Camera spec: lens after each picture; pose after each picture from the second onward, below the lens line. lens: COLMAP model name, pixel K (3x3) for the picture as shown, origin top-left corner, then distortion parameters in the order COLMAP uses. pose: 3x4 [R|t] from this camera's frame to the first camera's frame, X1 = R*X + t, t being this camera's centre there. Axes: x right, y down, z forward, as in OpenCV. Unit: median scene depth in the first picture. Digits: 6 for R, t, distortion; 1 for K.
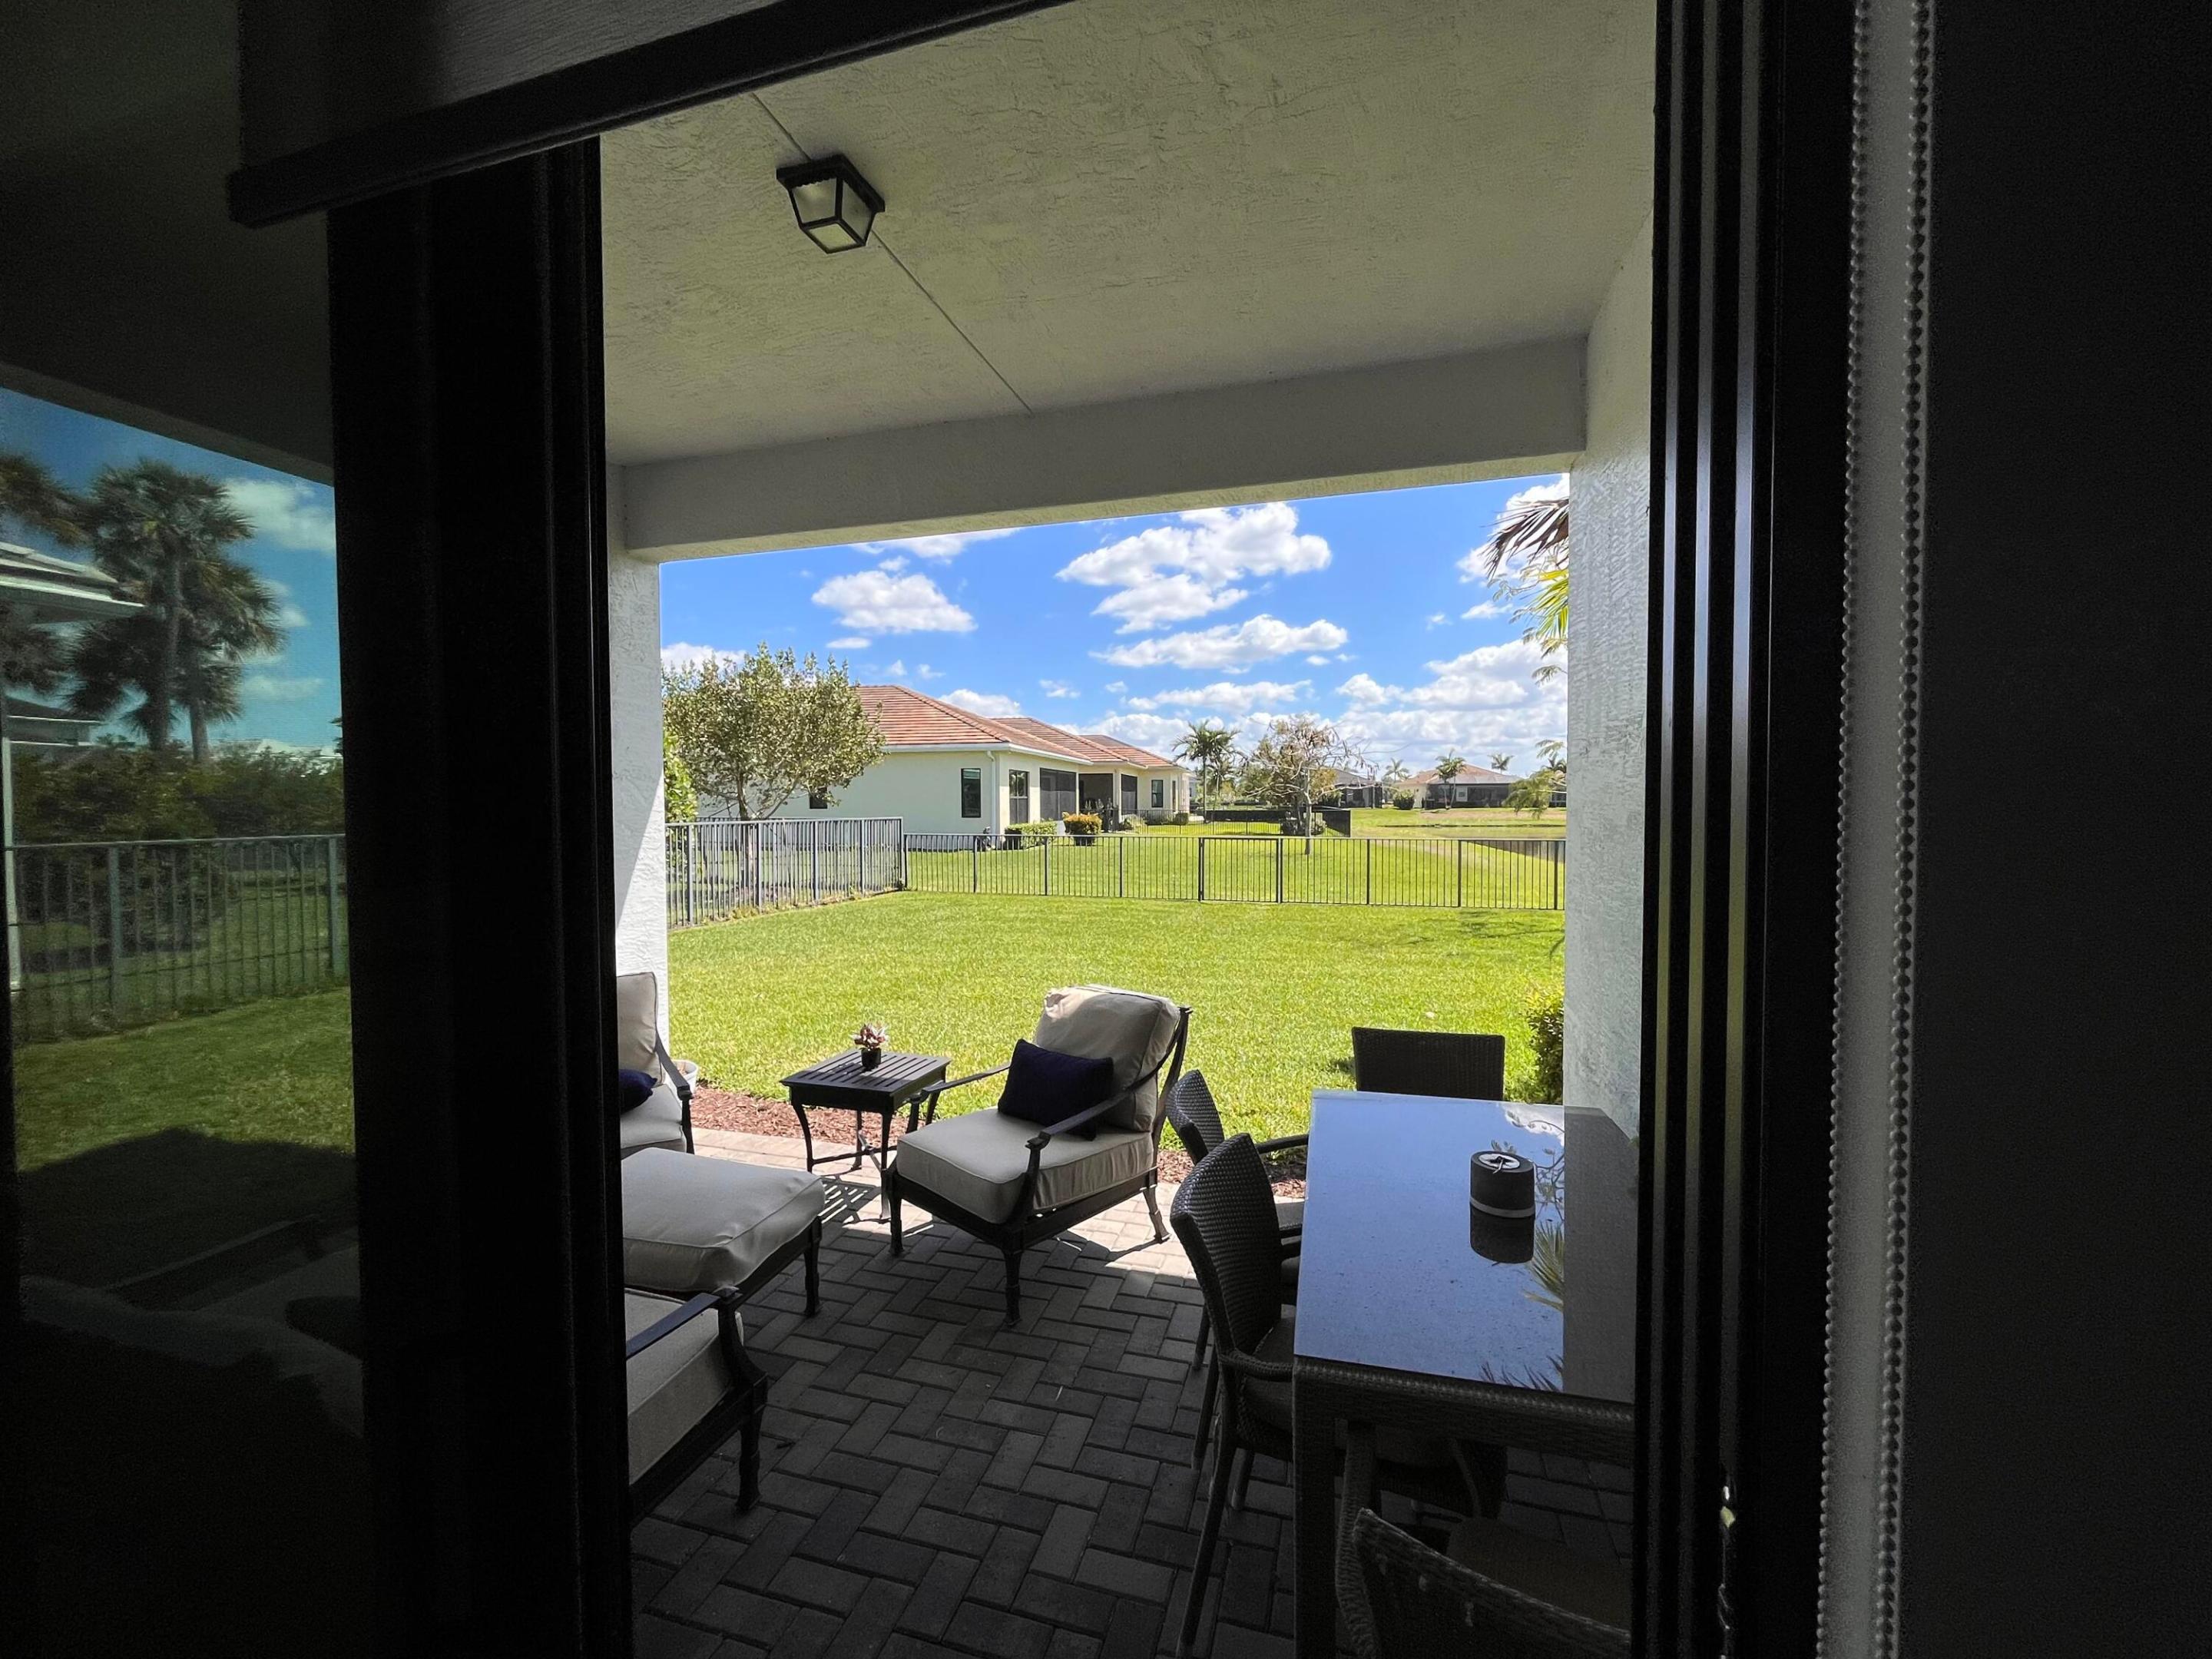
lens RADIAL K [[890.6, 0, 1093.9], [0, 890.6, 829.4], [0, 0, 1]] dist [-0.001102, -0.000268]
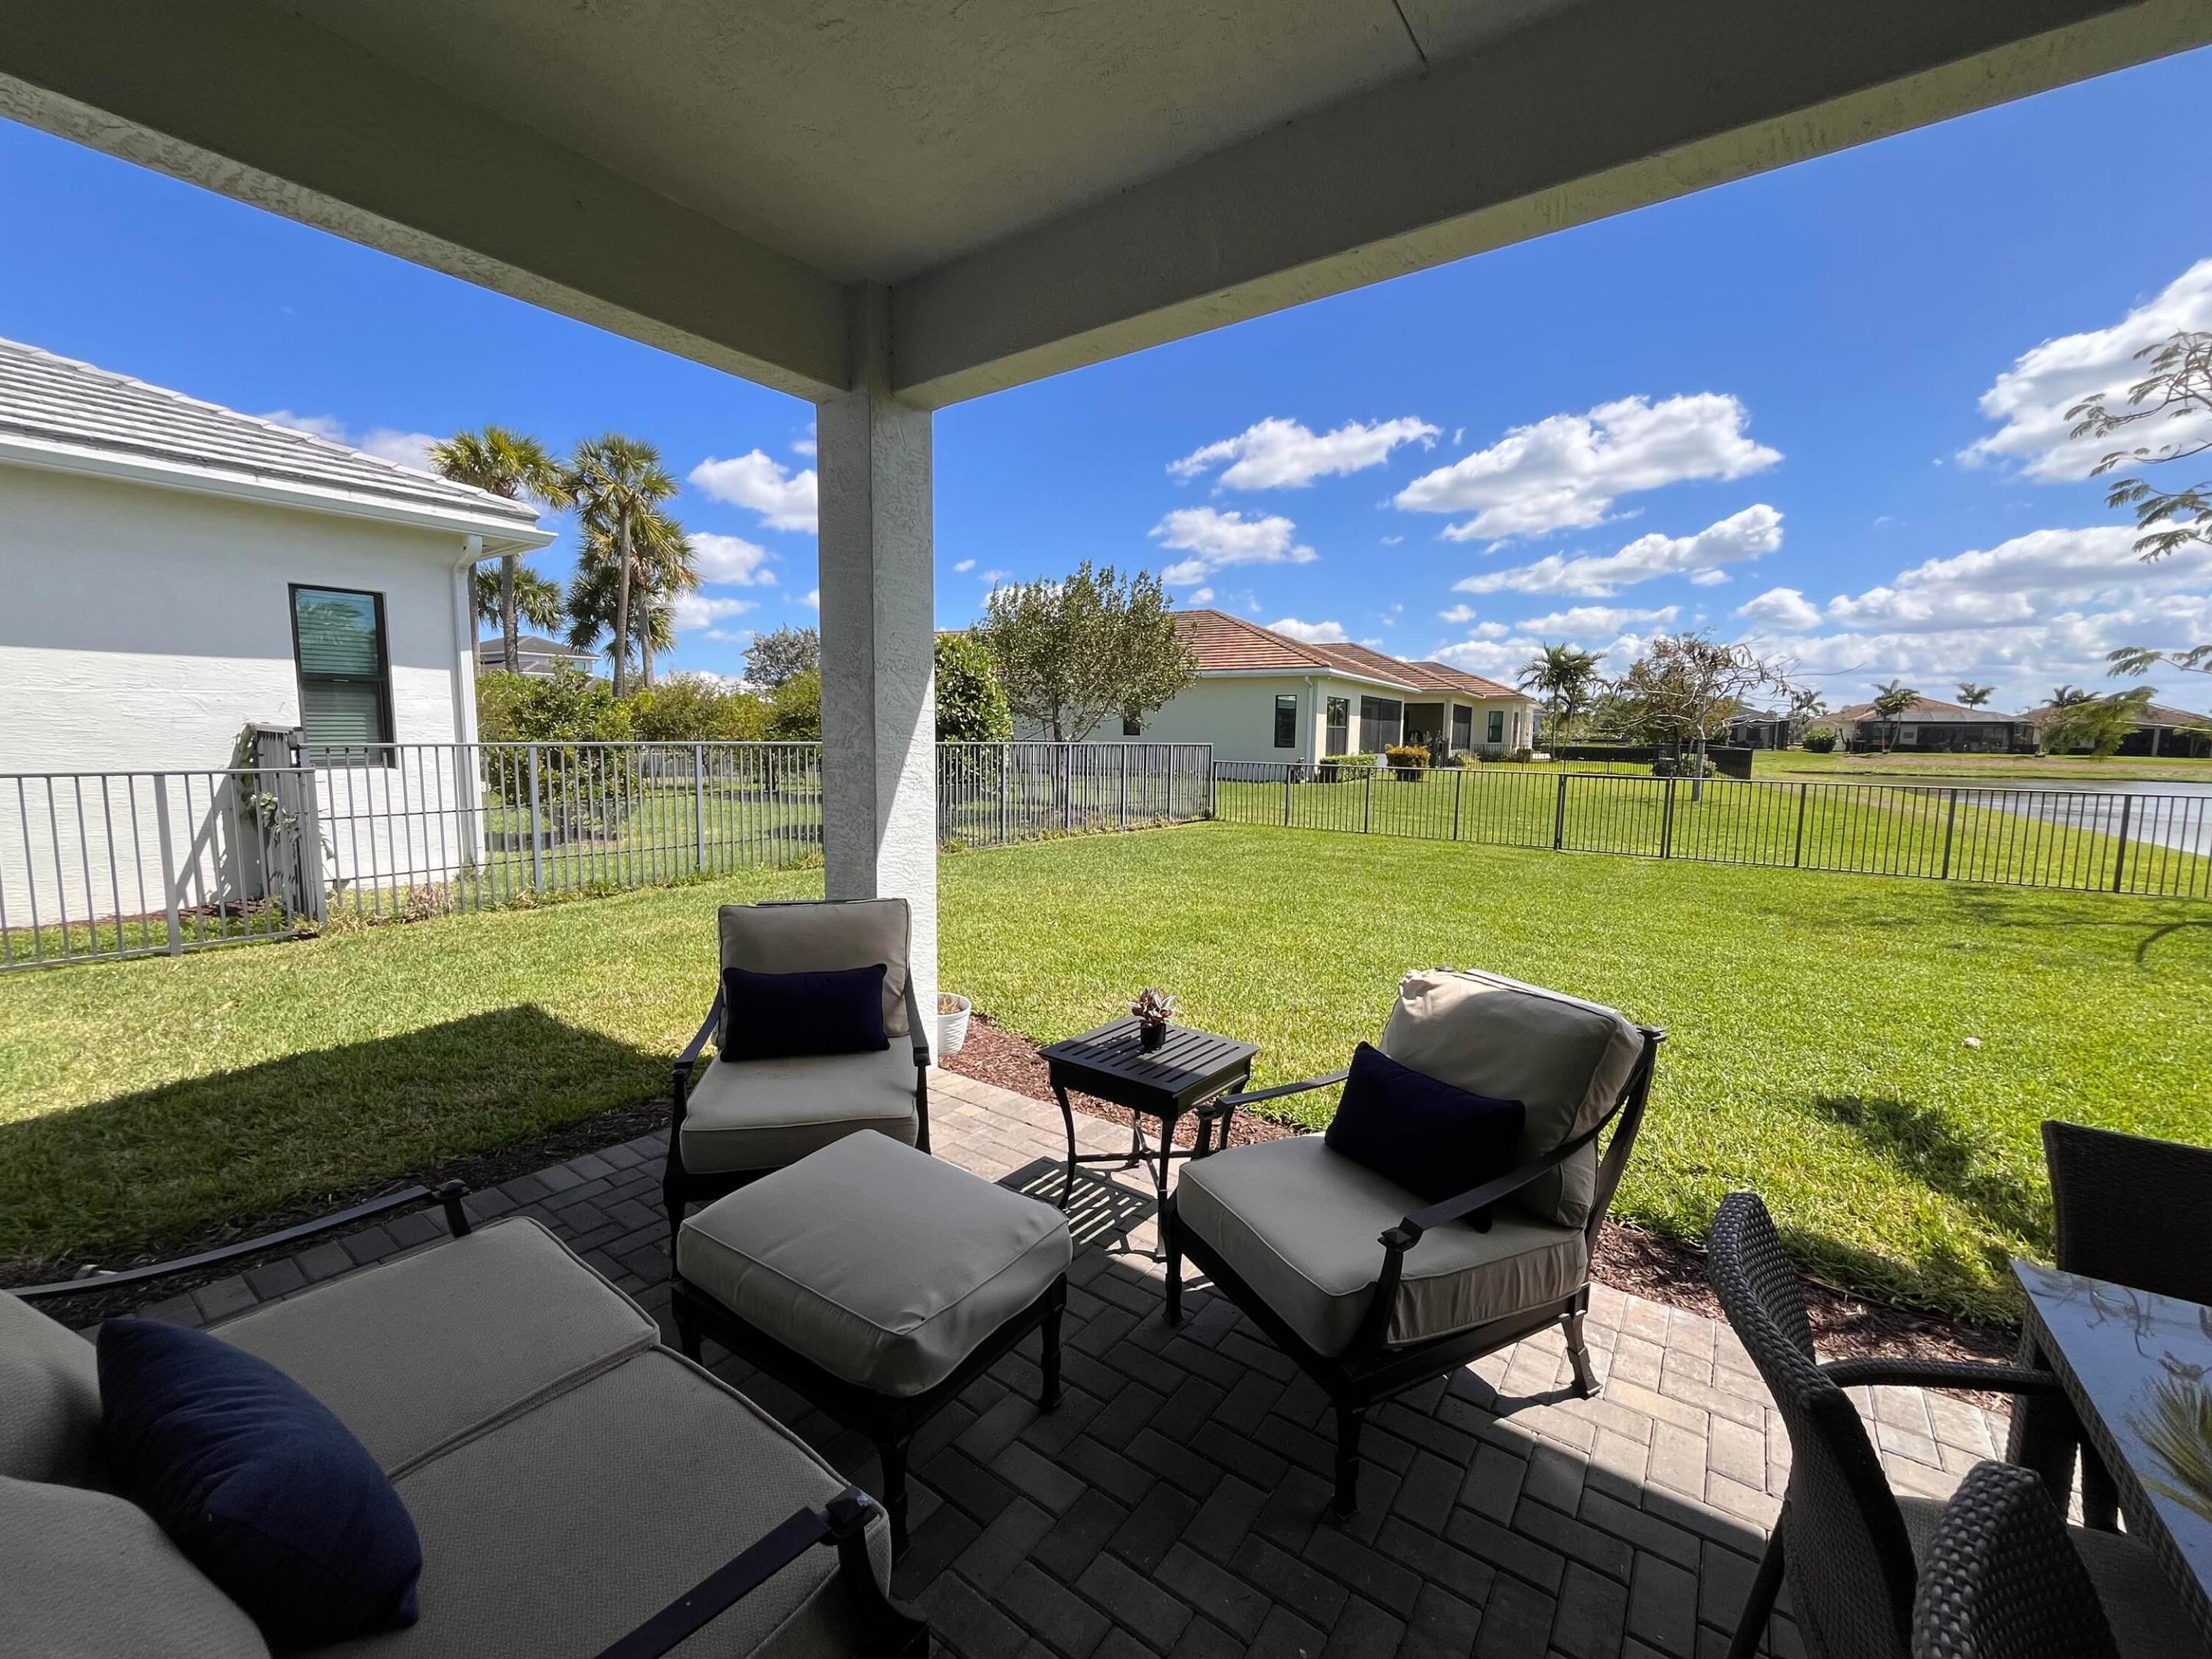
lens RADIAL K [[890.6, 0, 1100.5], [0, 890.6, 825.6], [0, 0, 1]] dist [-0.001102, -0.000268]
pose [[0.943023, 0.051595, -0.328703, -0.022581], [-0.027968, 0.996700, 0.076209, 0.010078], [0.331550, -0.062673, 0.941354, 0.121276]]
